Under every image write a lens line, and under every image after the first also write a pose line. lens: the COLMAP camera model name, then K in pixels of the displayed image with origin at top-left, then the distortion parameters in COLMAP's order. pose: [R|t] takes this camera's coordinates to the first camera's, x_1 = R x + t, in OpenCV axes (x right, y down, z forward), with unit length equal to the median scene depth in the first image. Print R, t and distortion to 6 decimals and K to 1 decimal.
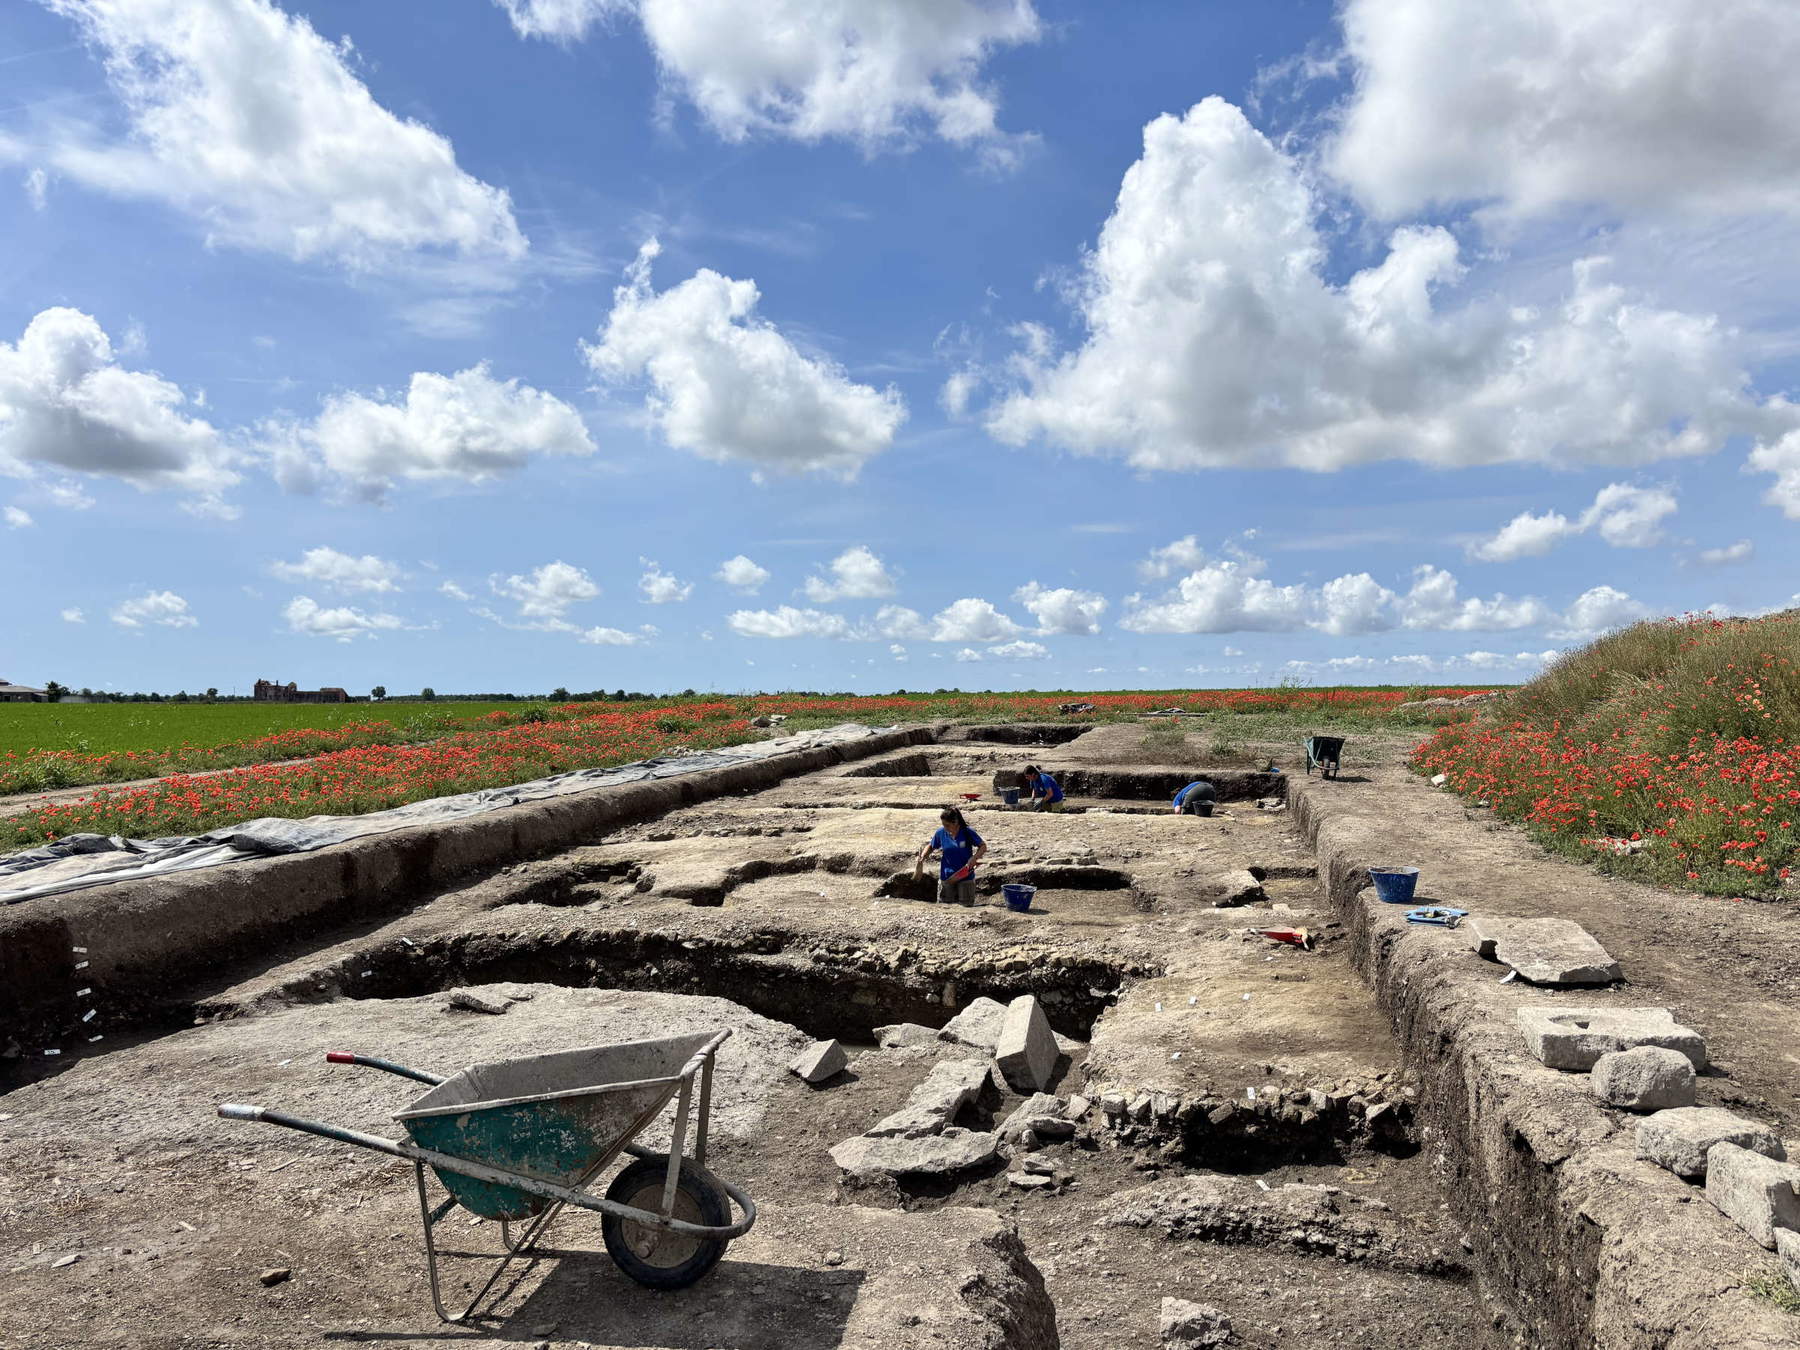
lens RADIAL K [[1361.3, 0, 909.6], [0, 1361.3, 679.0], [0, 0, 1]] dist [0.067376, -0.082721]
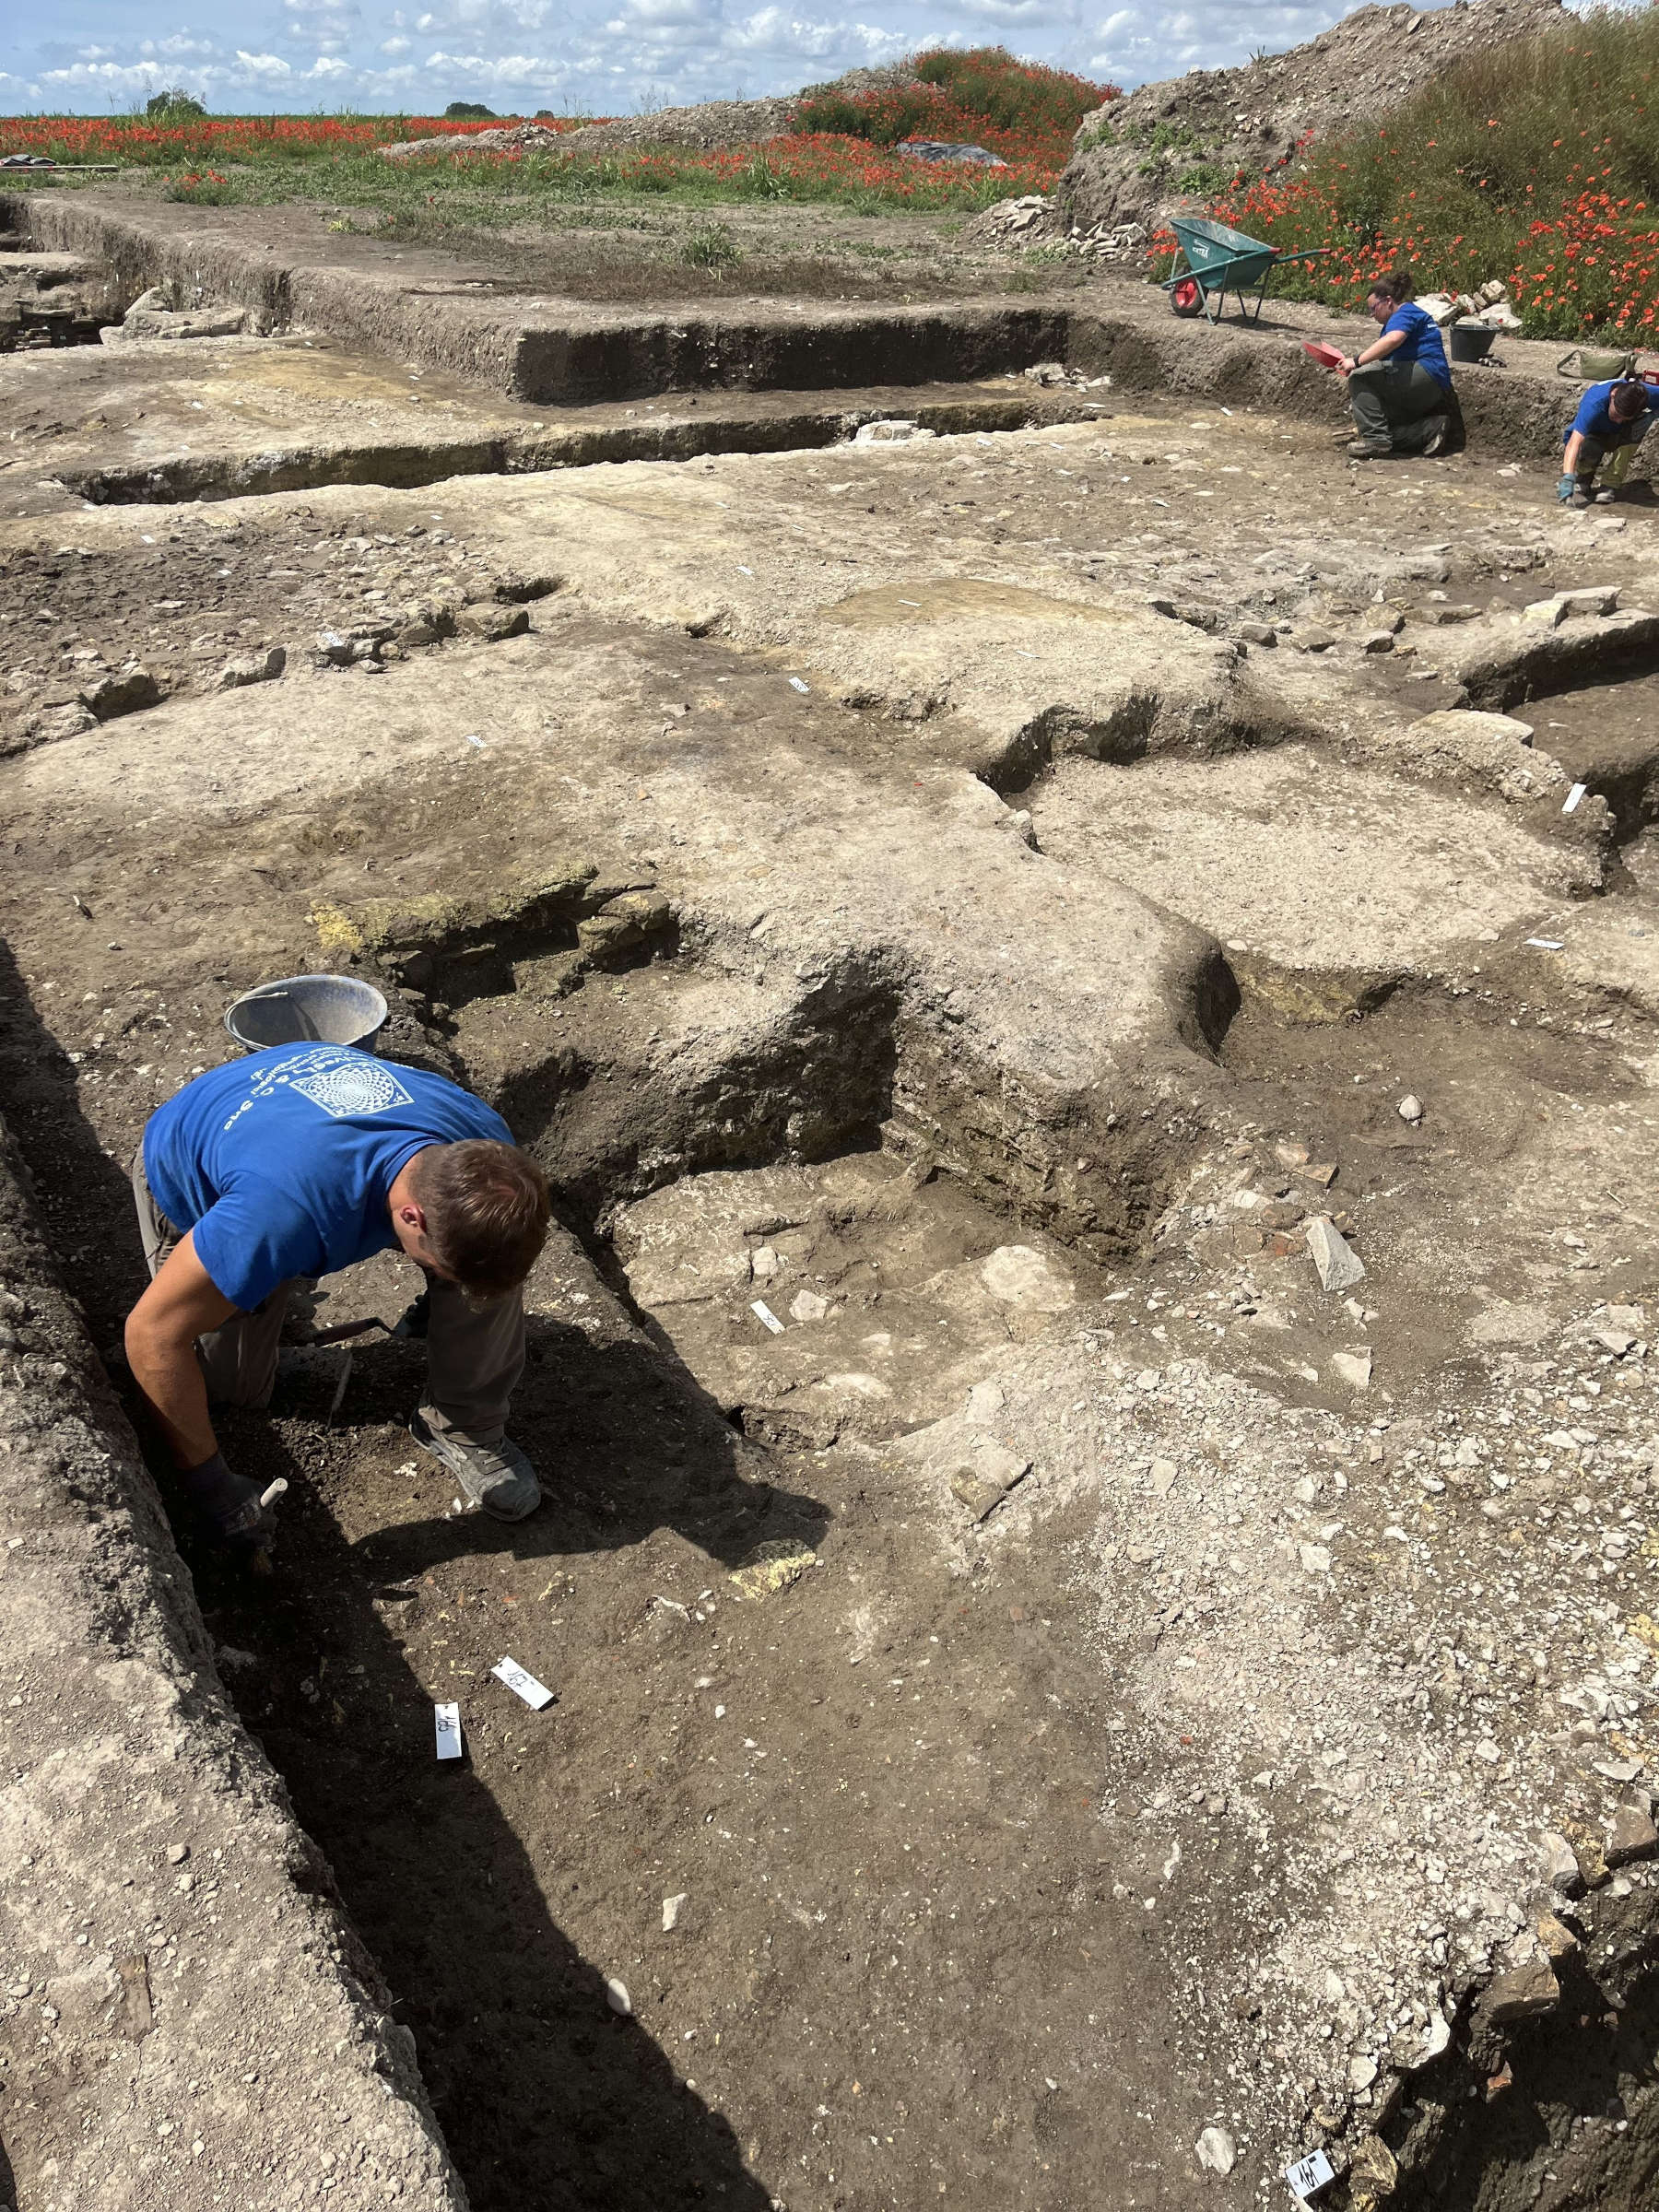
lens RADIAL K [[1699.2, 0, 801.7], [0, 1699.2, 1110.5], [0, 0, 1]] dist [0.080077, -0.130810]
pose [[0.696594, -0.339765, 0.631915, -0.512866], [-0.025889, 0.868283, 0.495394, 0.027347], [-0.716998, -0.361448, 0.596044, 1.065025]]
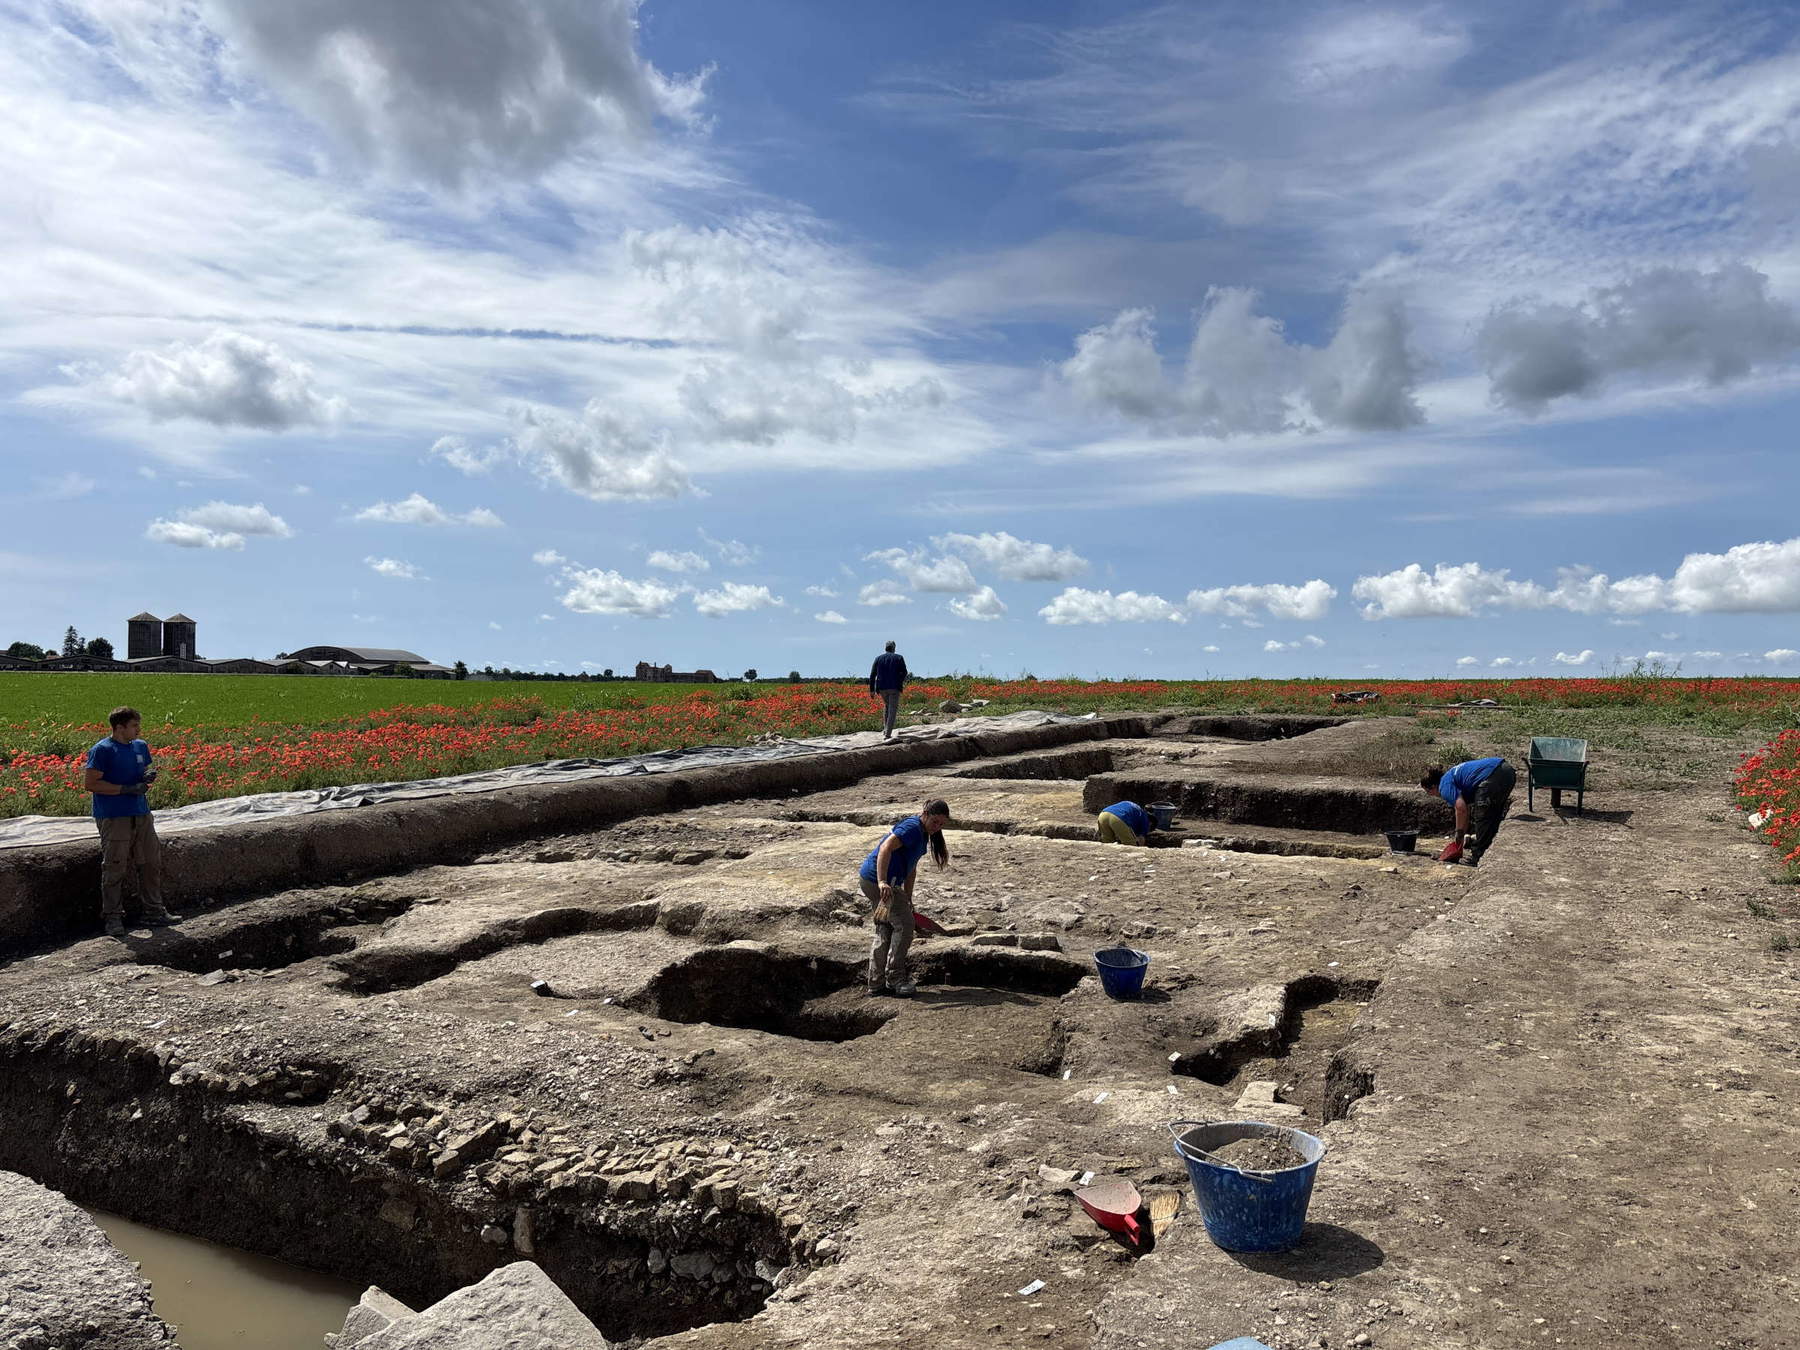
lens RADIAL K [[1367.6, 0, 903.2], [0, 1367.6, 647.8], [0, 0, 1]] dist [0.053811, -0.058225]
pose [[0.965487, 0.006737, -0.260364, 0.297707], [-0.010171, 0.999878, -0.011844, 0.016626], [0.260252, 0.014084, 0.965438, 0.527684]]
